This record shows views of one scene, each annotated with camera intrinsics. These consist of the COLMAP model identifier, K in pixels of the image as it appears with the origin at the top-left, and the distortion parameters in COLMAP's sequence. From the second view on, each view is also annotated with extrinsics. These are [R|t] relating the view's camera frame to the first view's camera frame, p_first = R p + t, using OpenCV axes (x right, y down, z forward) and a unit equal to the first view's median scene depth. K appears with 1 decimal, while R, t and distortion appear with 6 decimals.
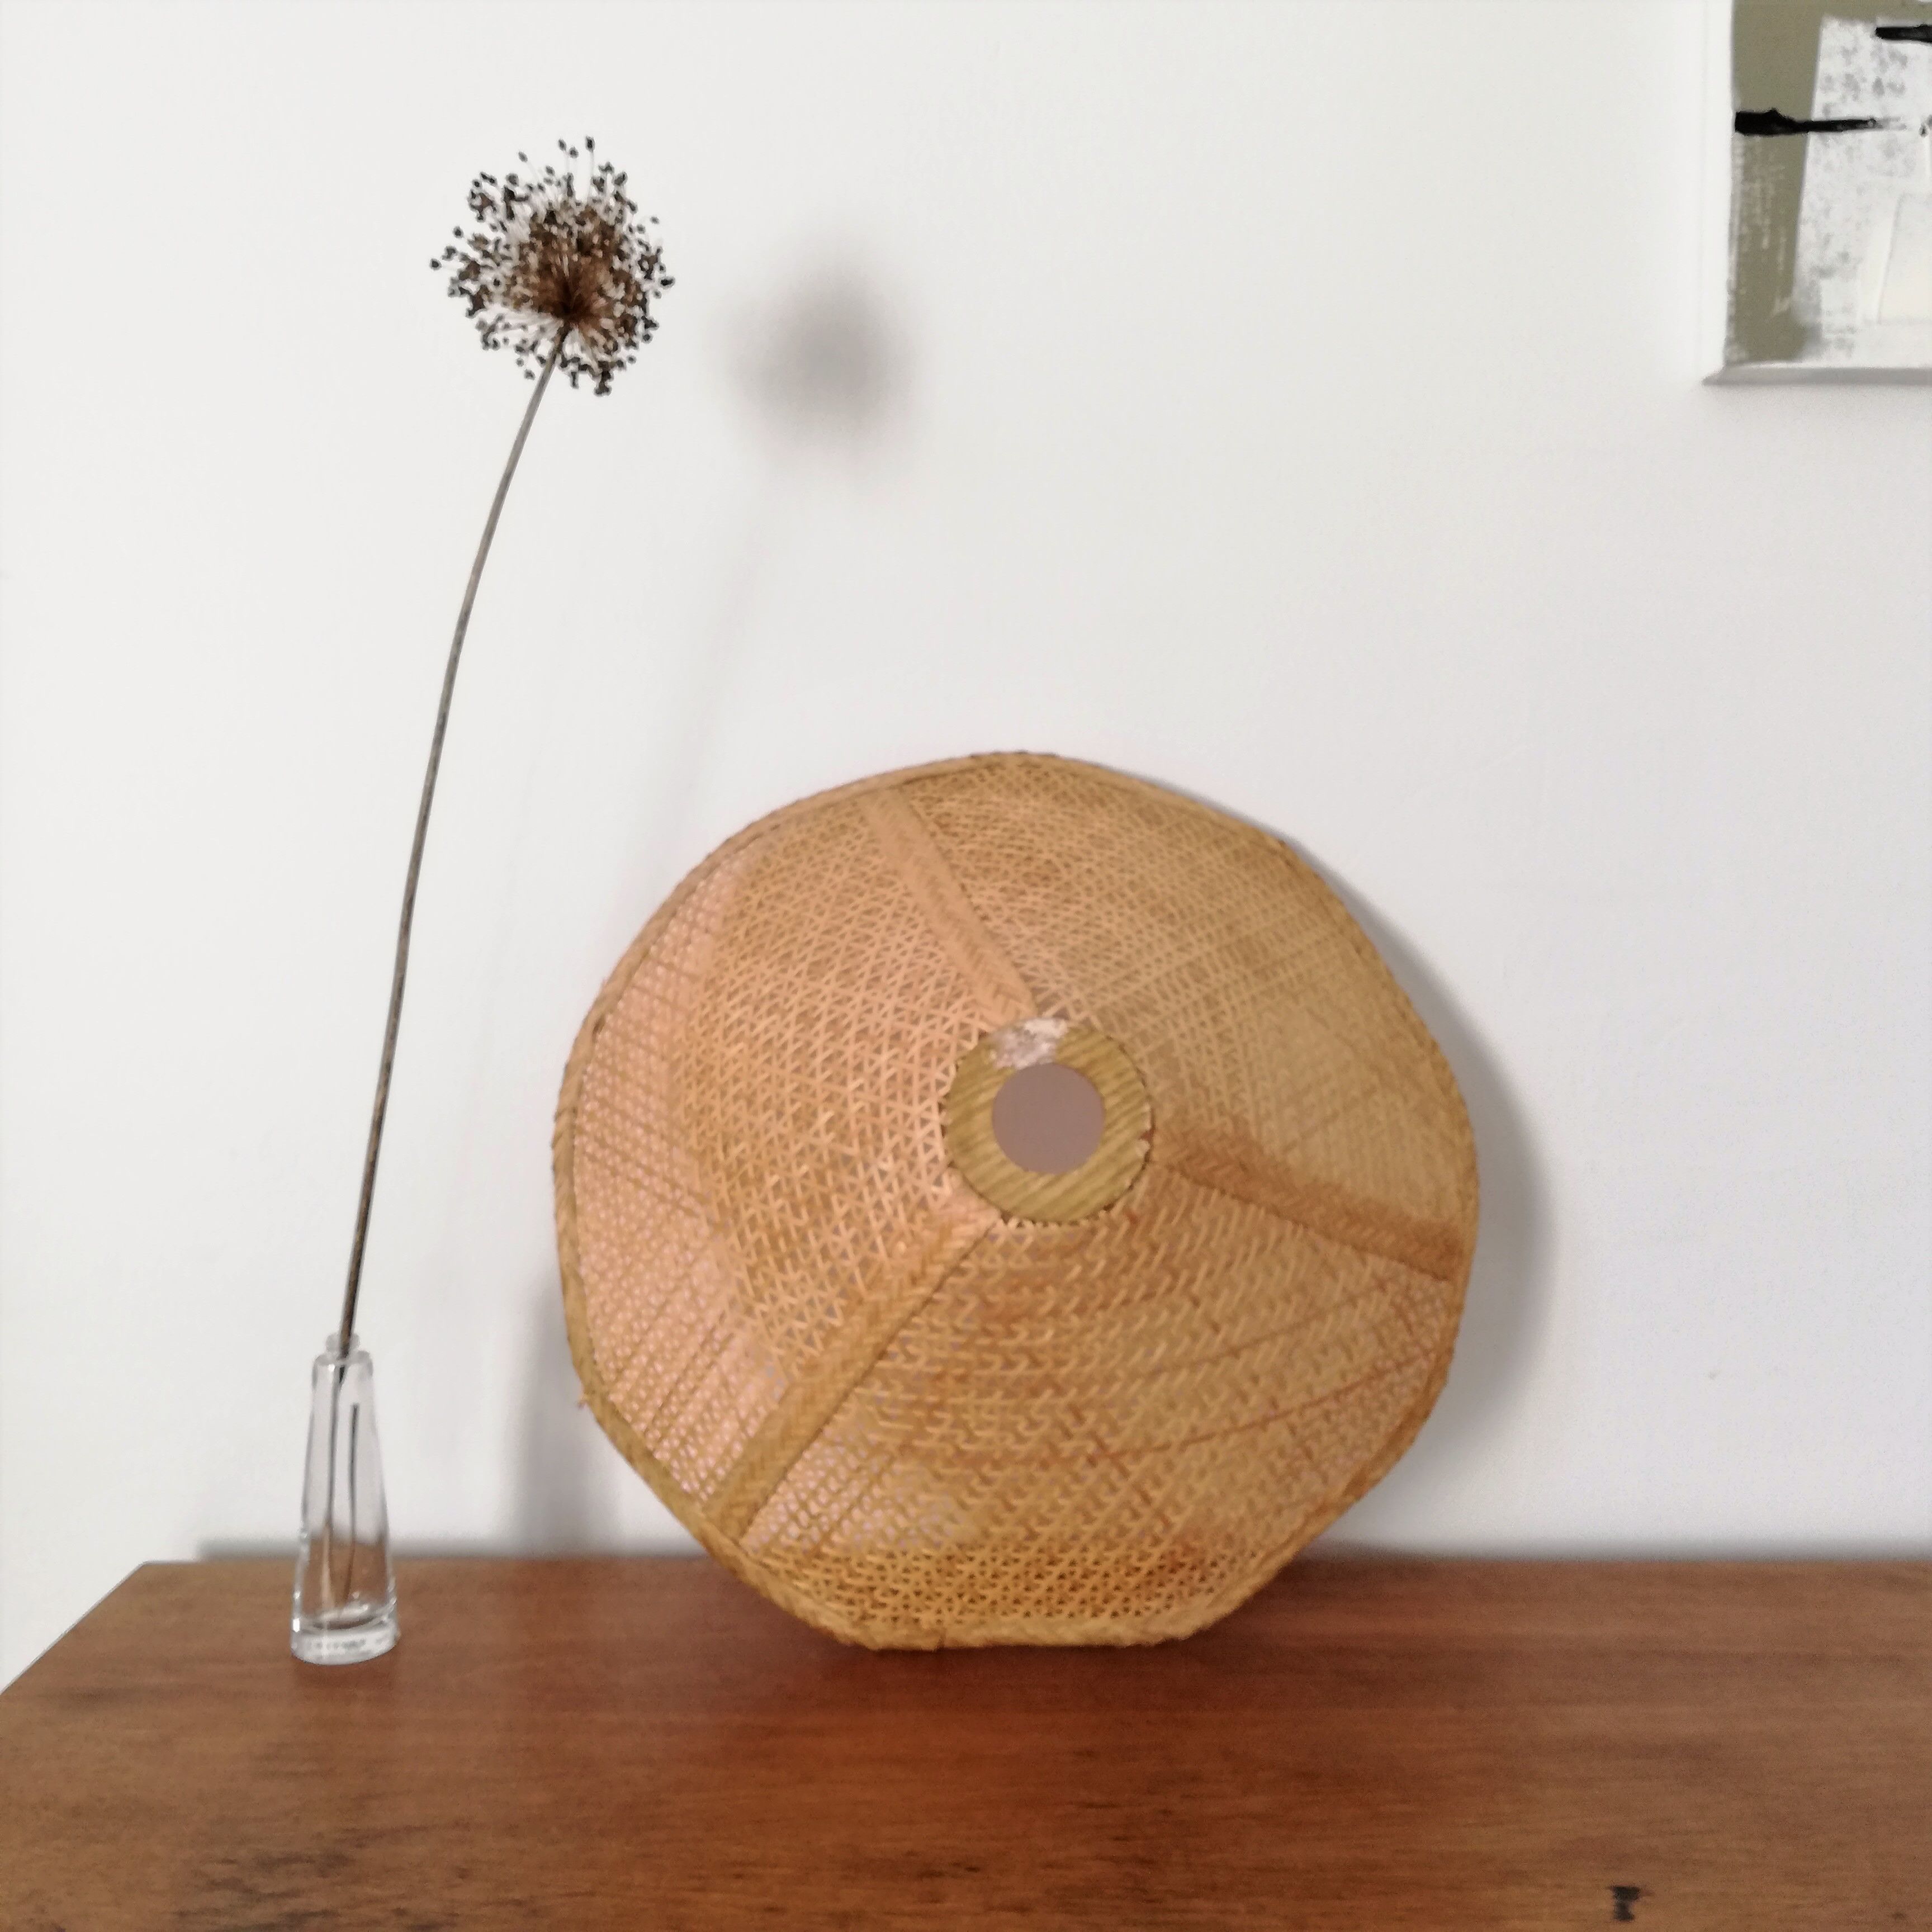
lens RADIAL K [[1979.7, 0, 961.7], [0, 1979.7, 875.8], [0, 0, 1]] dist [0.025633, -0.047861]
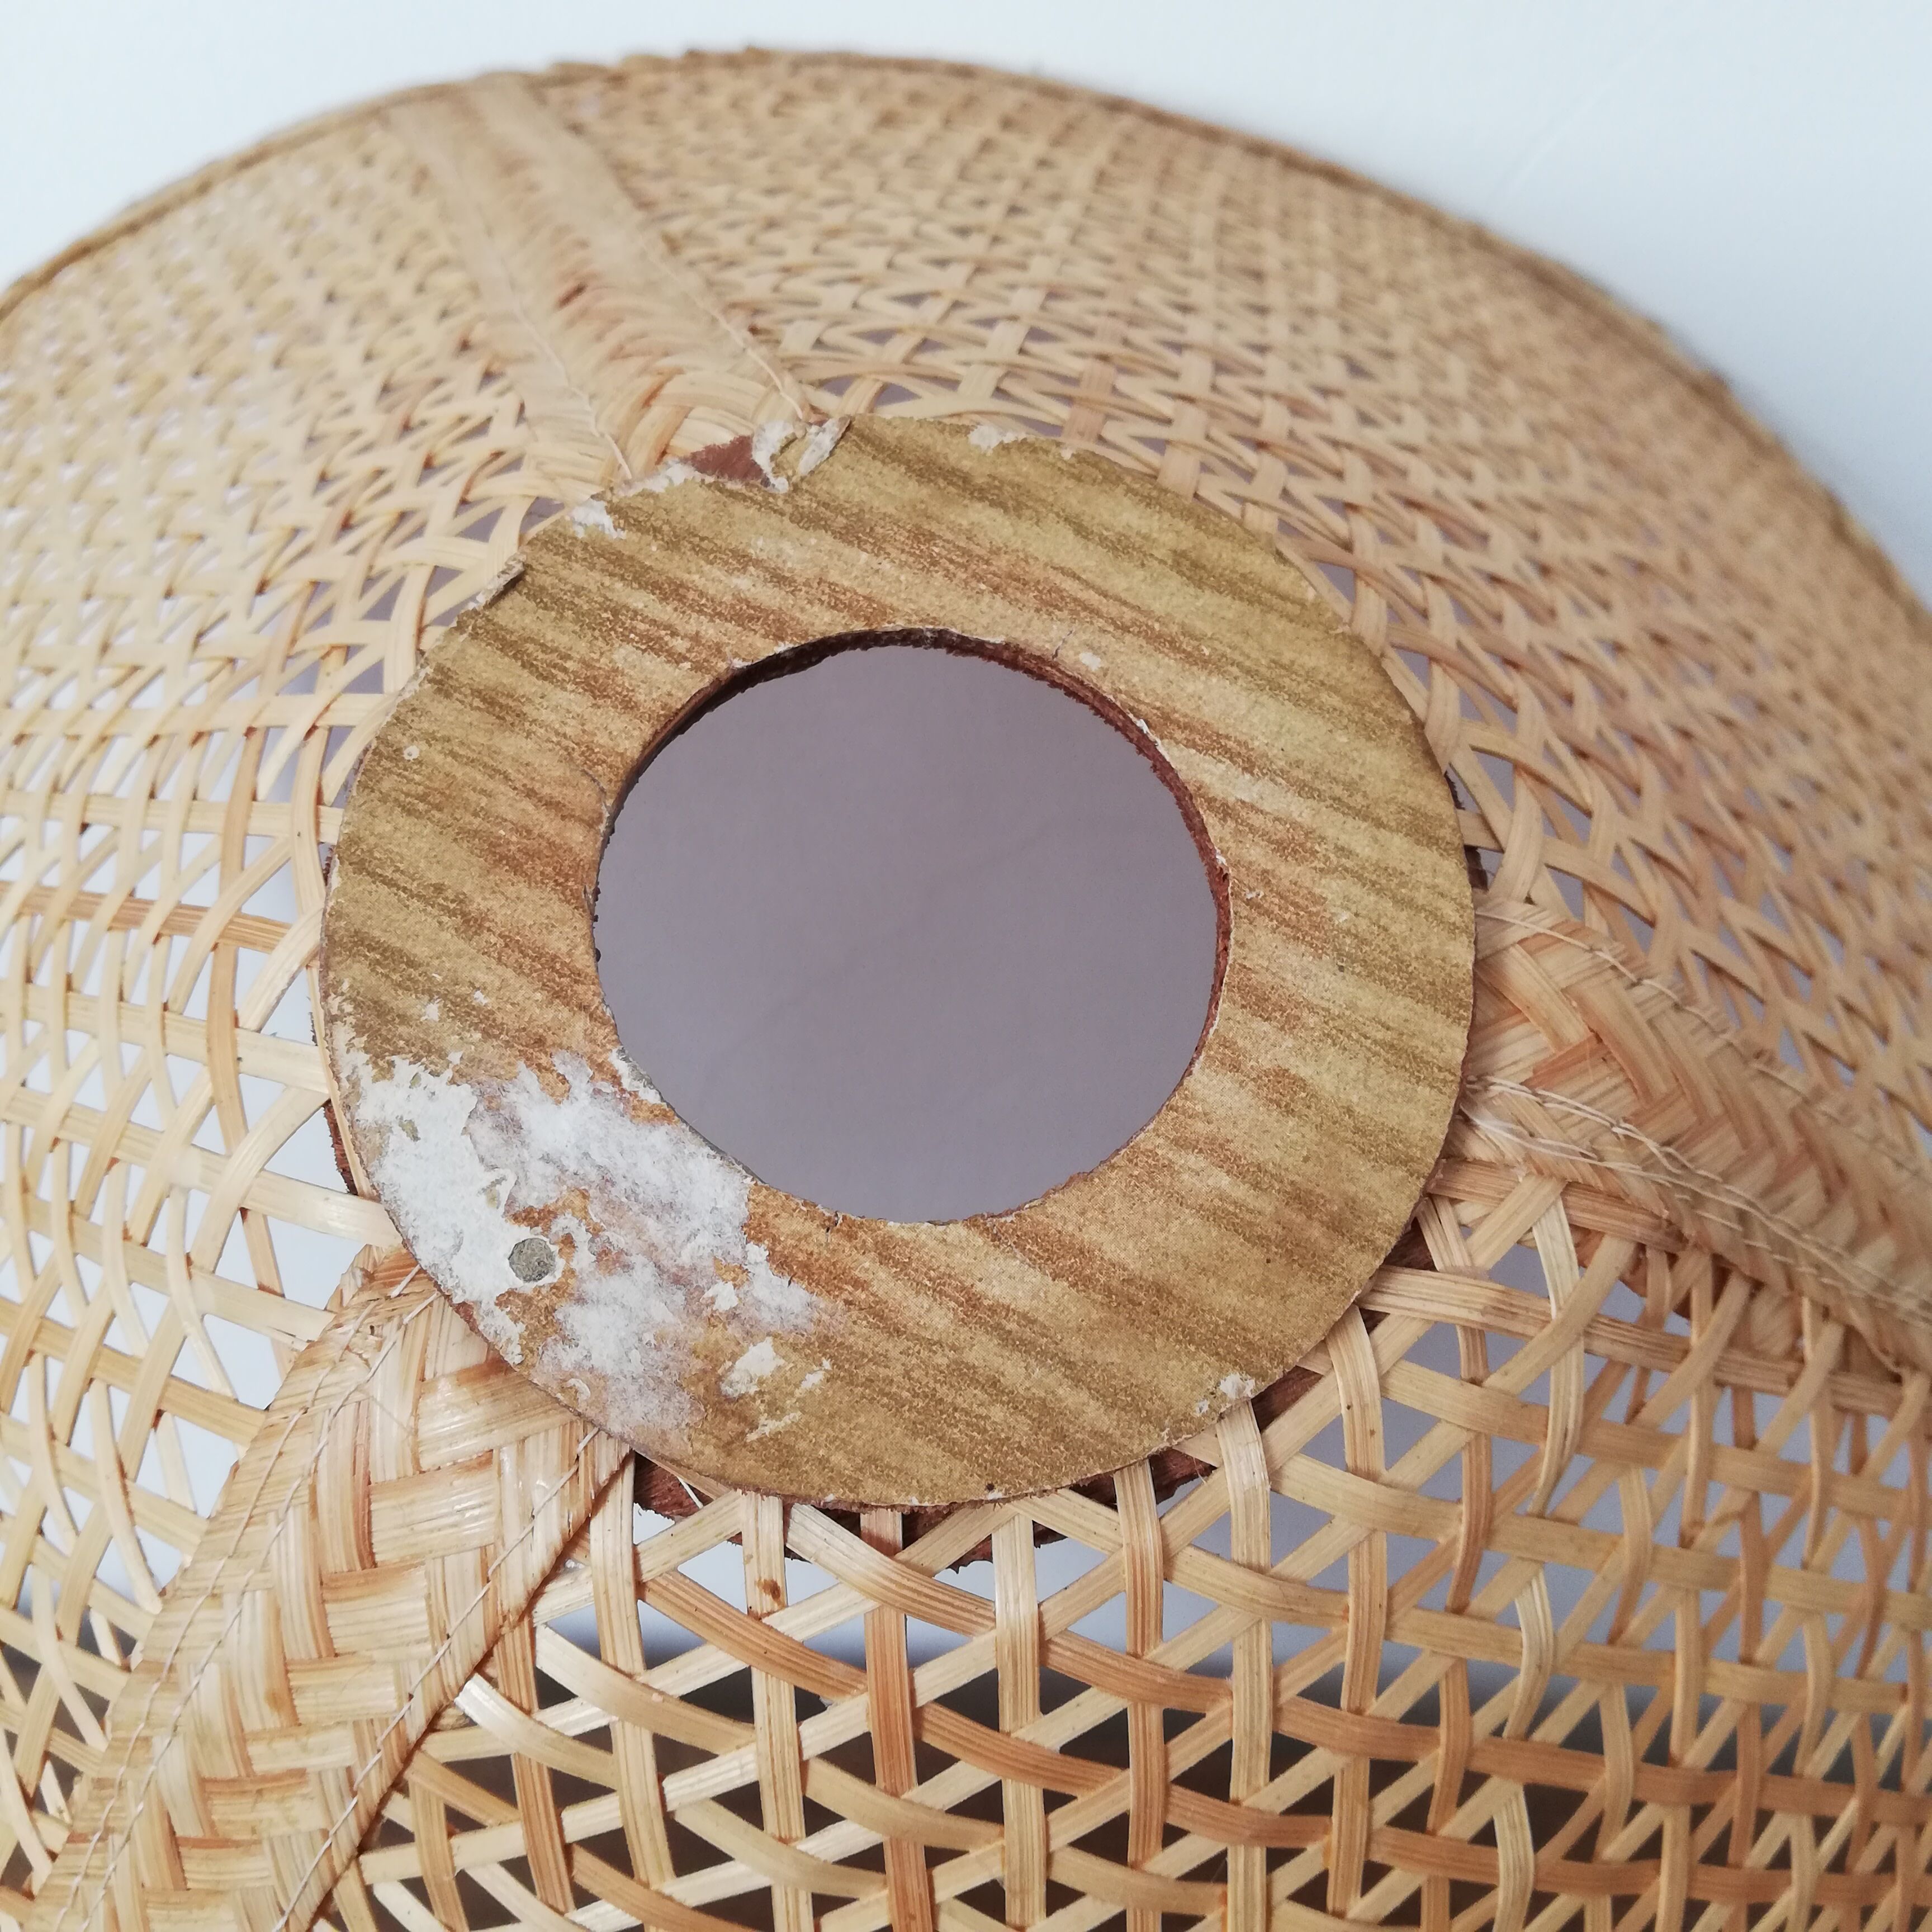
lens RADIAL K [[2129.1, 0, 966.4], [0, 2129.1, 888.0], [0, 0, 1]] dist [0.099615, -0.162666]
pose [[-0.512628, -0.840348, 0.176146, 0.008794], [0.793401, -0.385197, 0.471316, 0.035534], [-0.328219, 0.381364, 0.864195, 0.818737]]
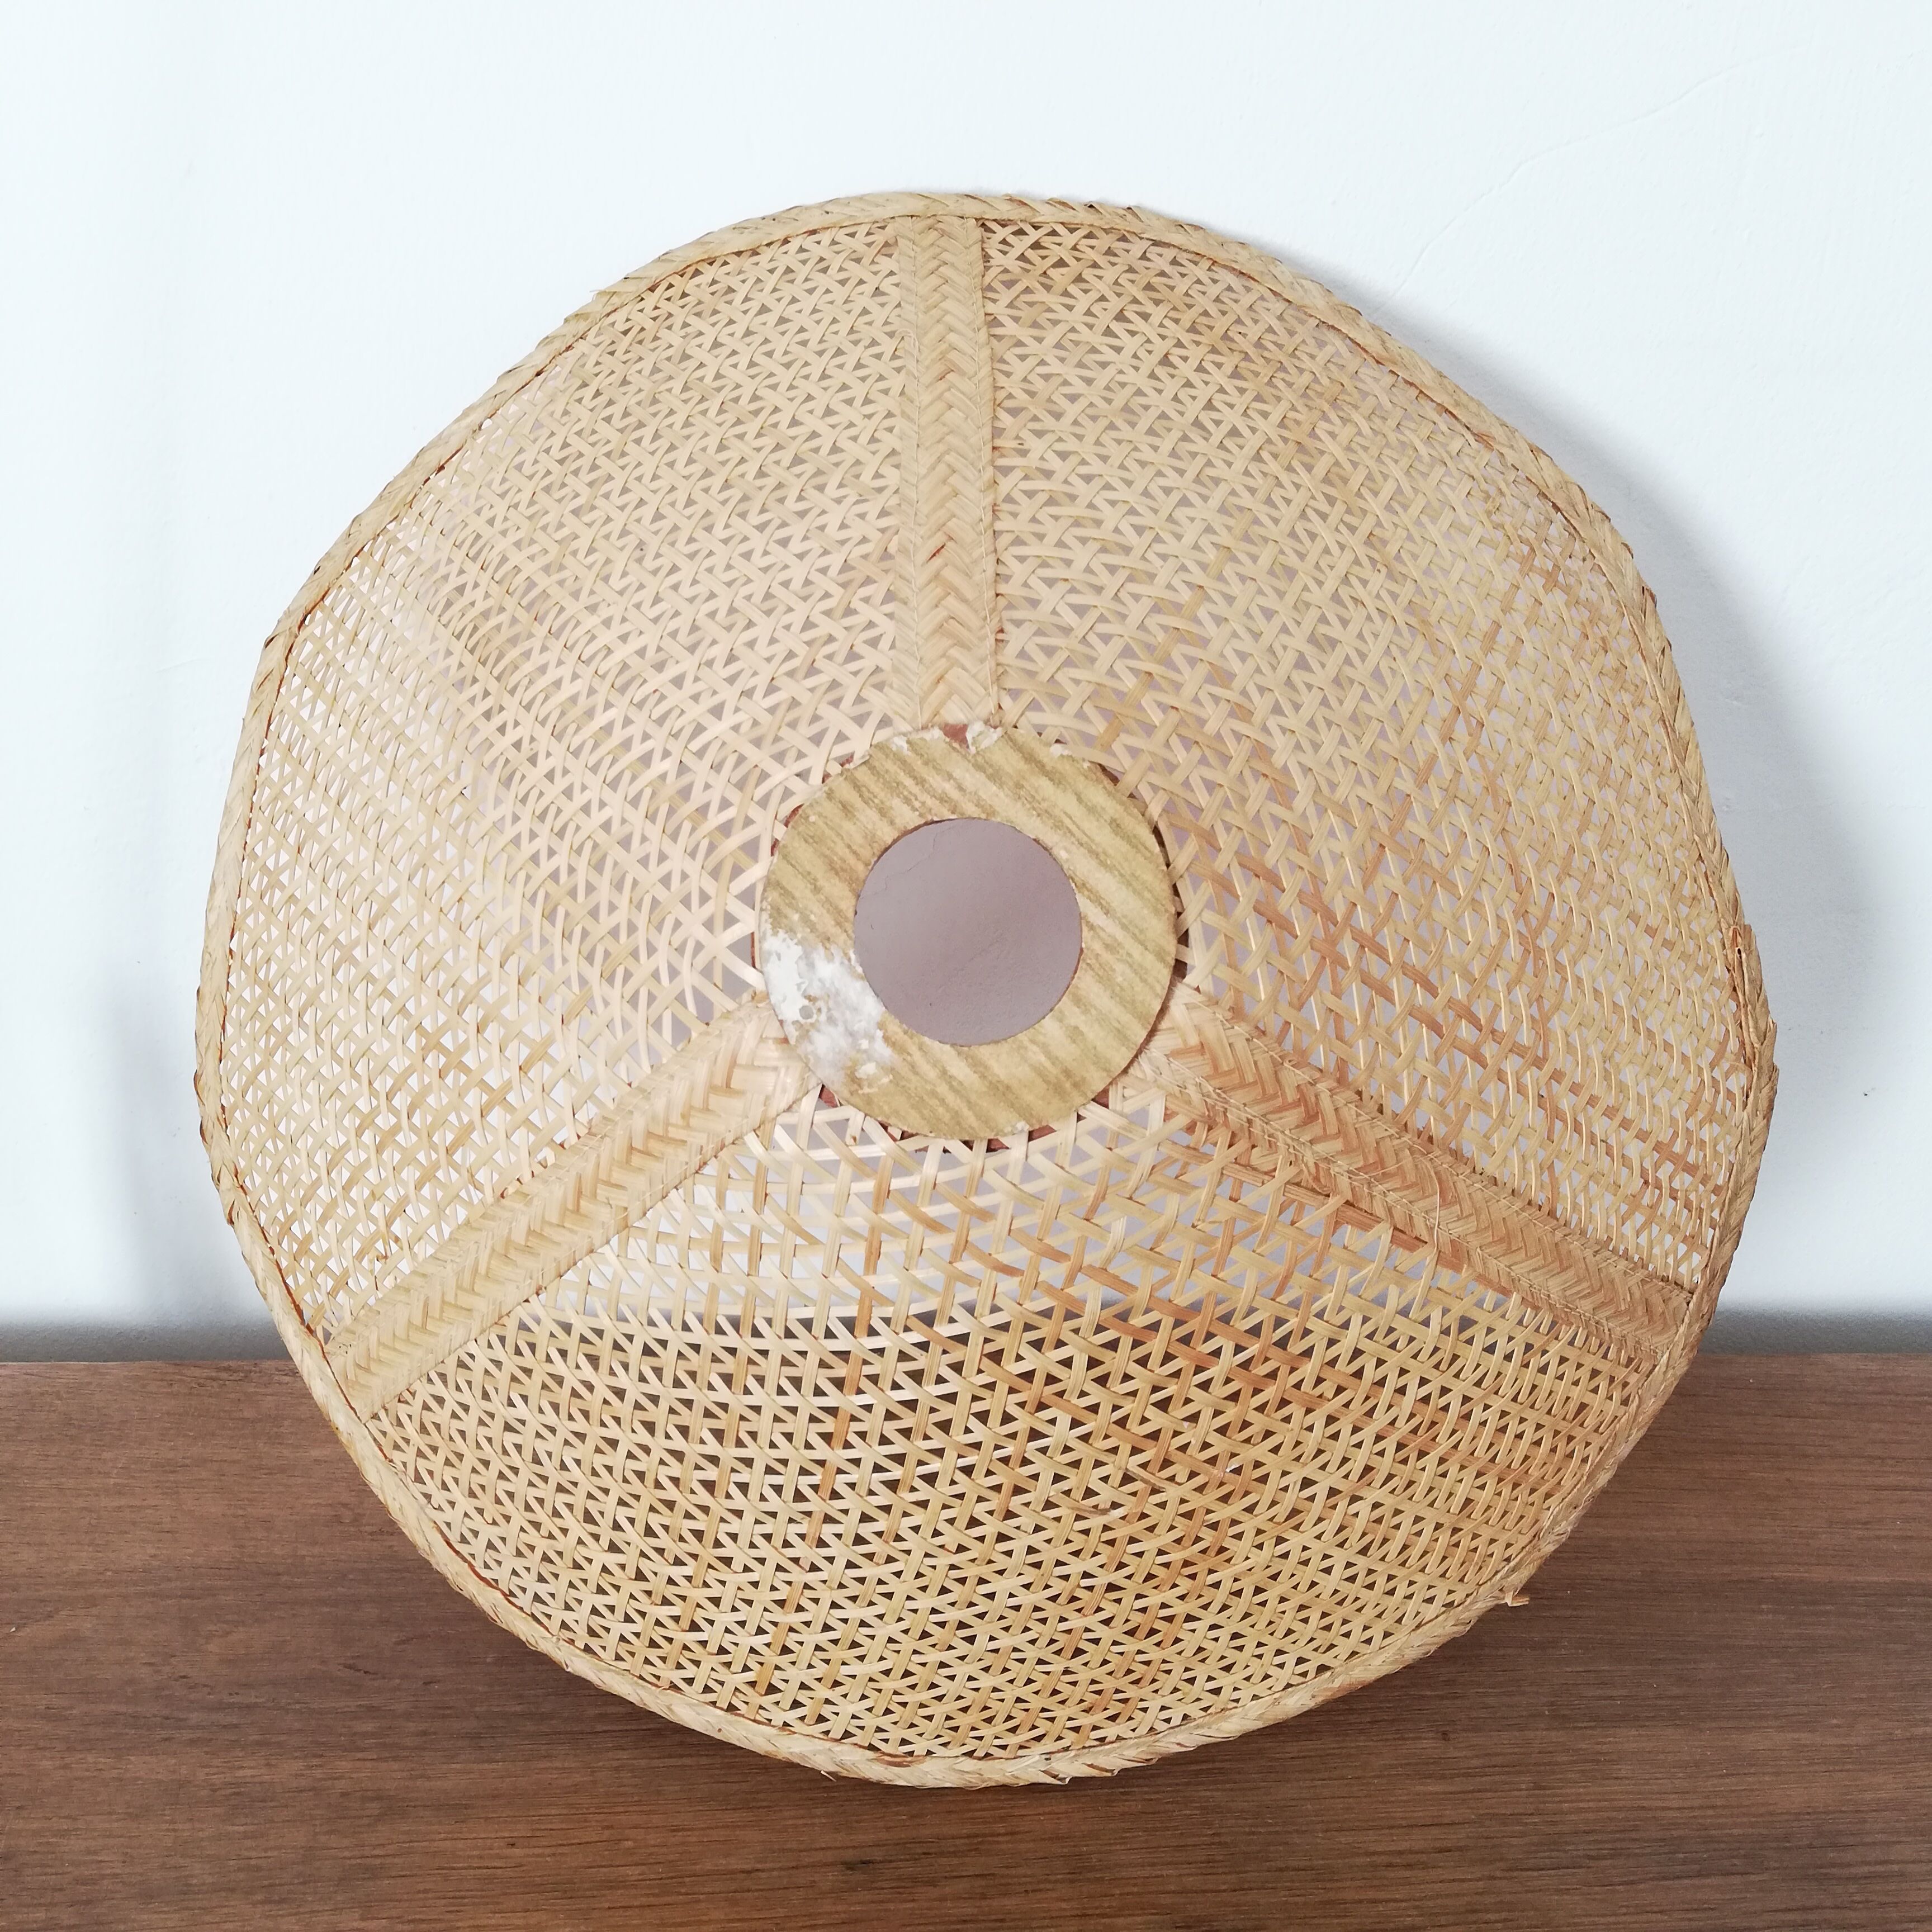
lens RADIAL K [[1979.7, 0, 961.7], [0, 1979.7, 875.8], [0, 0, 1]] dist [0.025633, -0.047861]
pose [[-0.227963, -0.973120, 0.032701, 0.040865], [0.930126, -0.207714, 0.302854, -0.025791], [-0.287921, 0.099455, 0.952476, 0.519320]]
